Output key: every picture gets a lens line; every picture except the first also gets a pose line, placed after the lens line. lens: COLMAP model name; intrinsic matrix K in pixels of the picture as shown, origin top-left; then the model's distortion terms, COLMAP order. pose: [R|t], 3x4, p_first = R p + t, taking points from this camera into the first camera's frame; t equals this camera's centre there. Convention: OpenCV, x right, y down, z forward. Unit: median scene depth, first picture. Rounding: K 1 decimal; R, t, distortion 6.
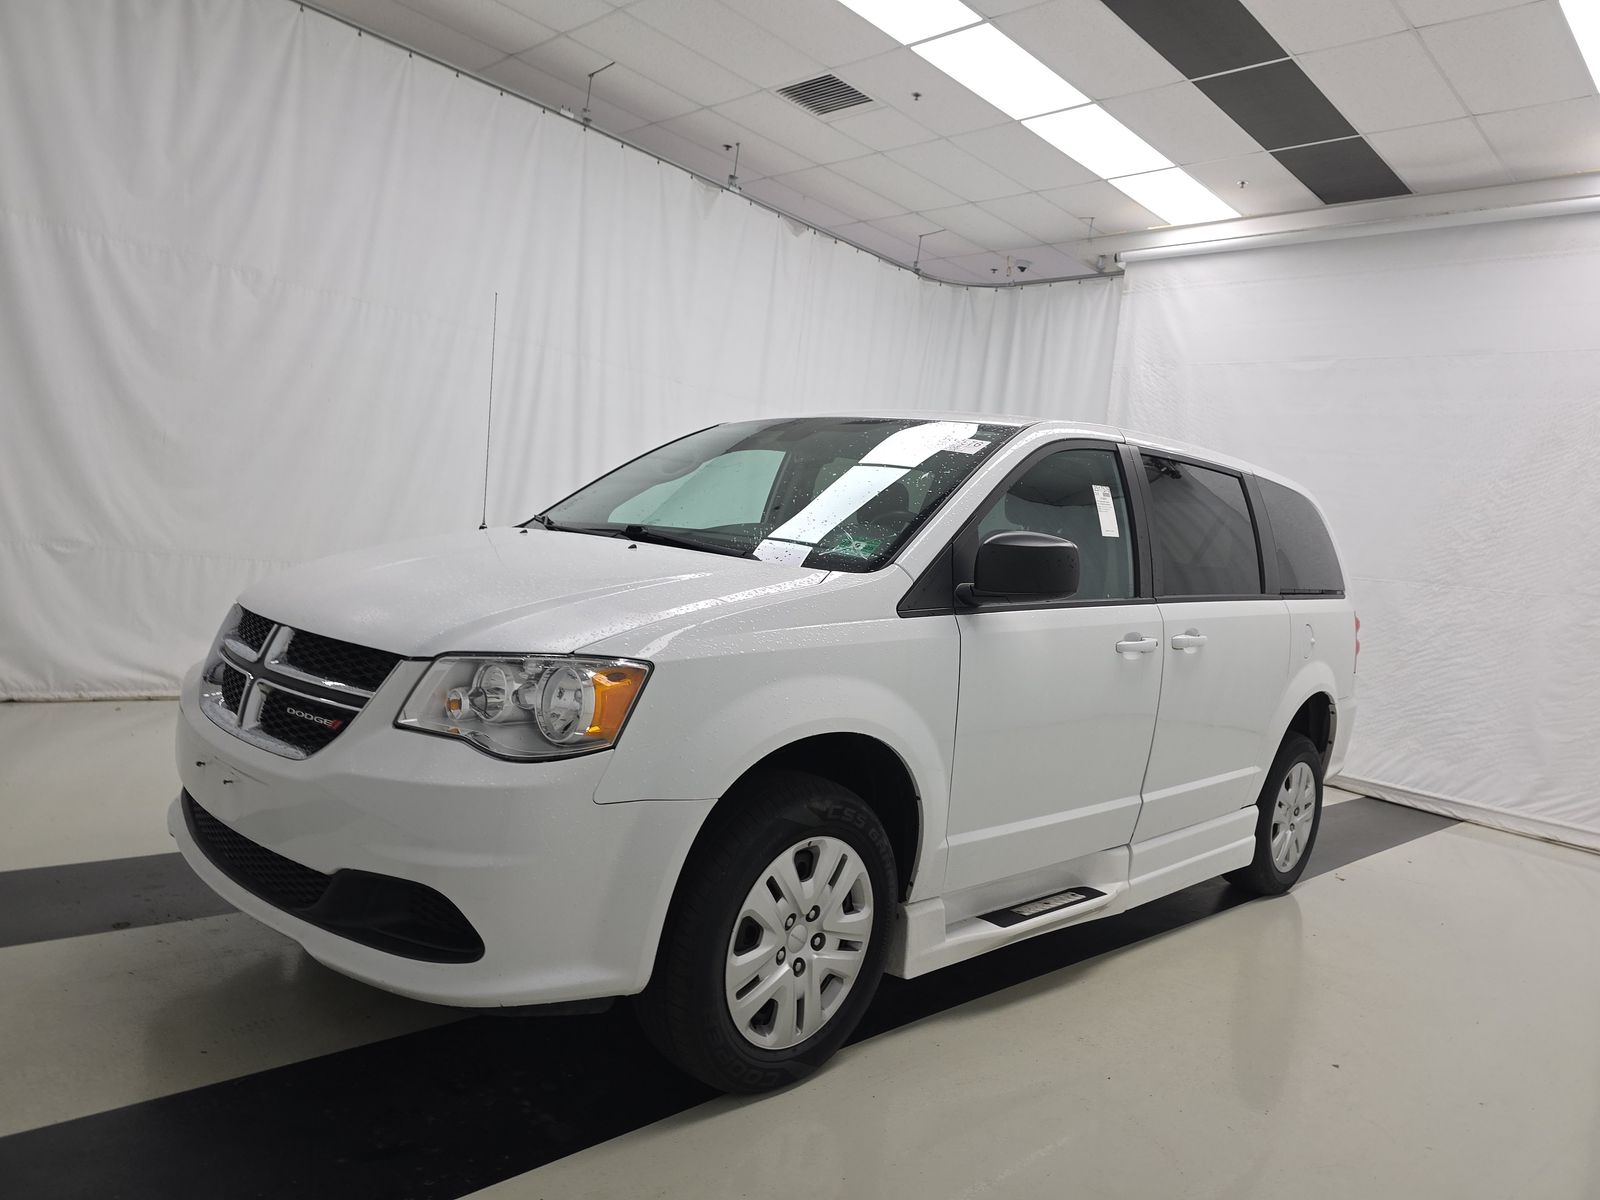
lens RADIAL K [[1074.6, 0, 791.1], [0, 1074.6, 589.1], [0, 0, 1]] dist [0.042720, -0.027655]
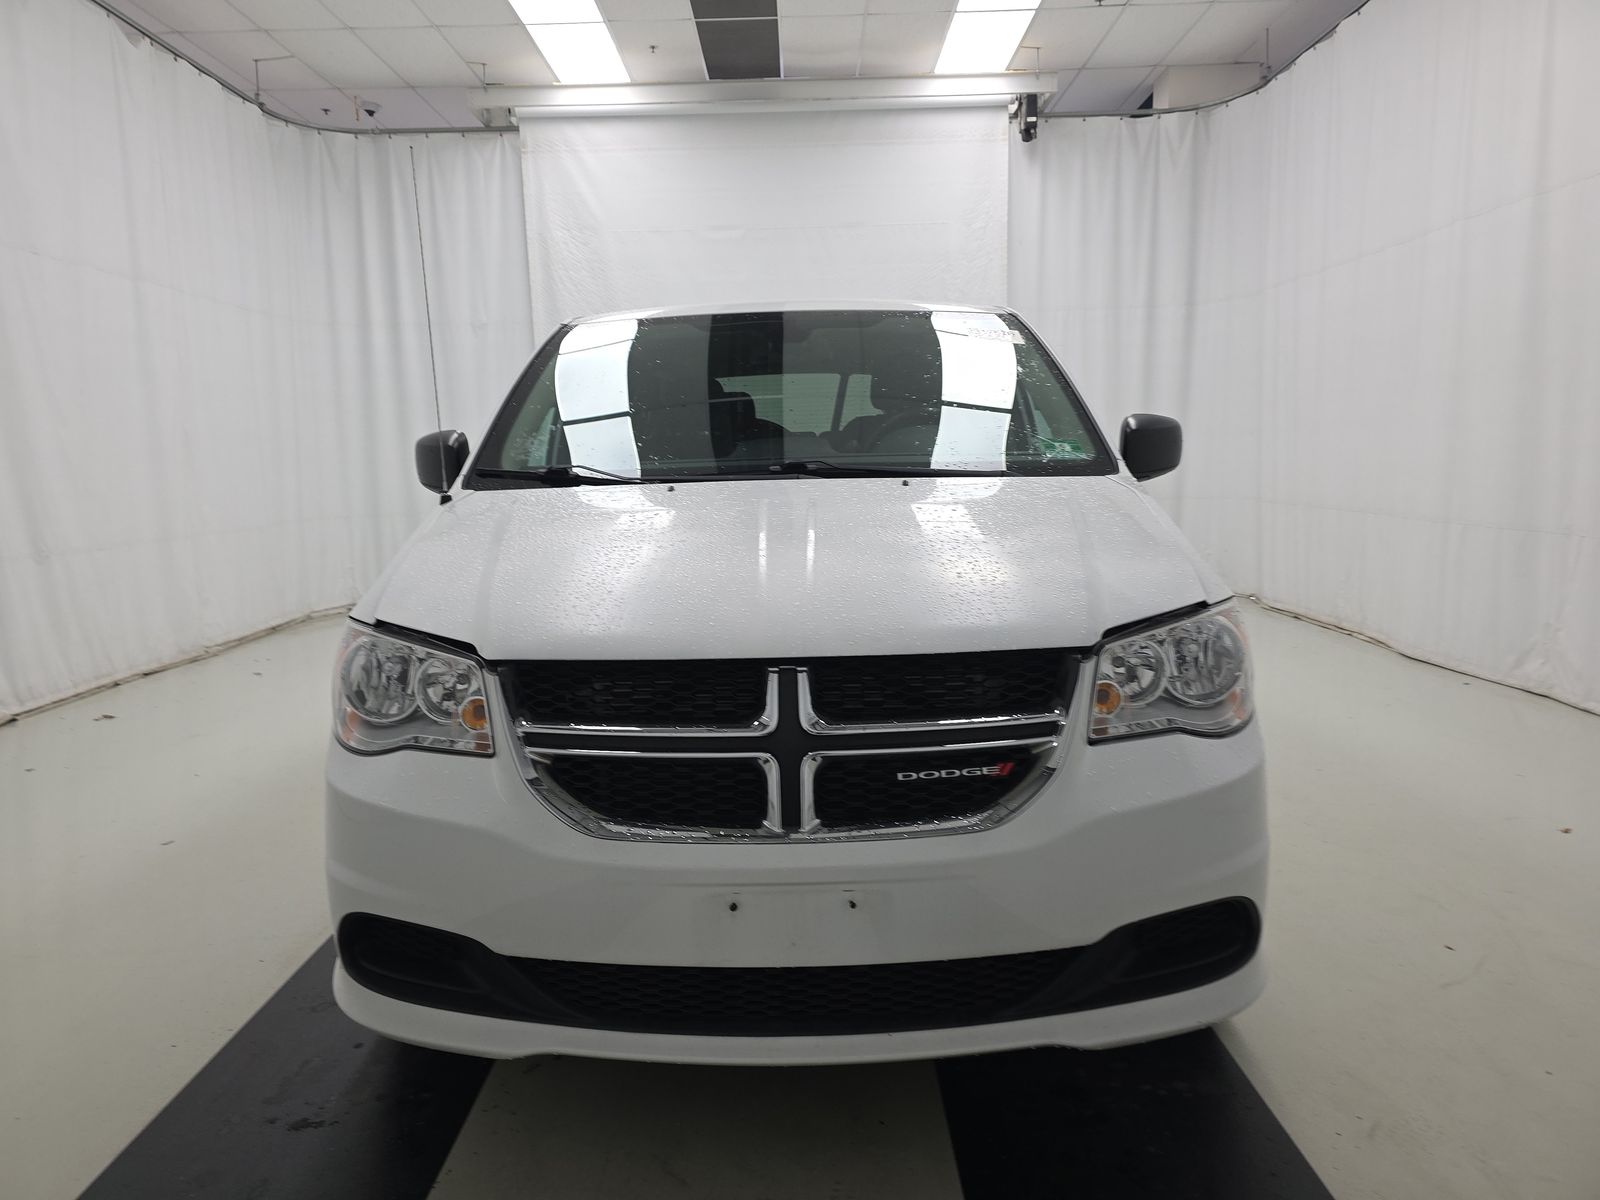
lens RADIAL K [[1074.6, 0, 791.1], [0, 1074.6, 589.1], [0, 0, 1]] dist [0.042720, -0.027655]
pose [[0.716313, -0.218829, 0.662577, -0.237469], [0.133988, 0.975018, 0.177165, -0.036162], [-0.684794, -0.038128, 0.727739, 0.131619]]
